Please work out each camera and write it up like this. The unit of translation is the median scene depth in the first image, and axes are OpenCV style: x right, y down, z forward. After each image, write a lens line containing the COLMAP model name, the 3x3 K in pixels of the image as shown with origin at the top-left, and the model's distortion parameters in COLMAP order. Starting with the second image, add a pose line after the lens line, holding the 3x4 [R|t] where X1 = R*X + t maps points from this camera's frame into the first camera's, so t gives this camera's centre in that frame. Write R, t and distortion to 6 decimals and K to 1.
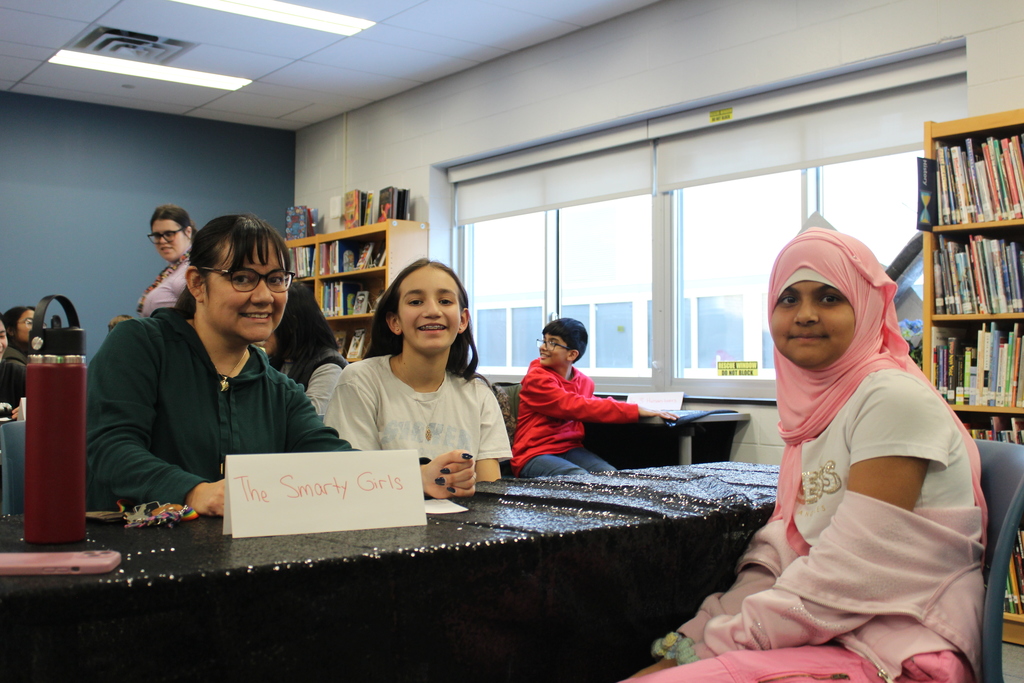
lens RADIAL K [[1126.3, 0, 511.5], [0, 1126.3, 339.4], [0, 0, 1]] dist [0.017987, 0.000000]
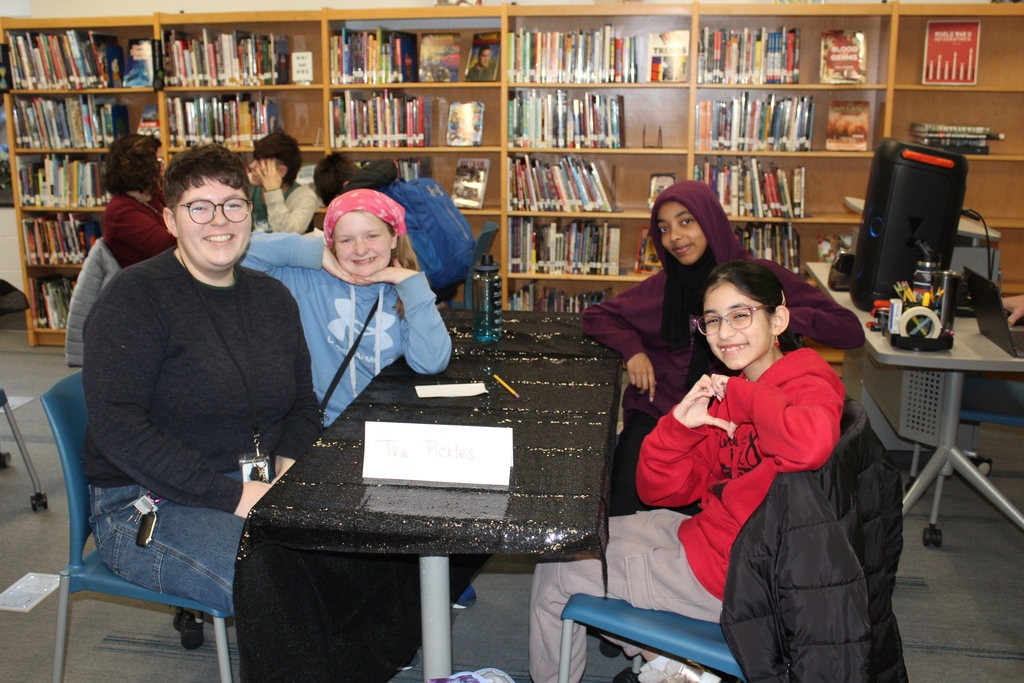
lens RADIAL K [[1087.3, 0, 511.2], [0, 1087.3, 343.0], [0, 0, 1]] dist [-0.066370, 0.000000]
pose [[0.722997, -0.171146, 0.669316, -0.162393], [-0.000011, 0.968826, 0.247743, -0.128788], [-0.690851, -0.179125, 0.700456, -0.544907]]
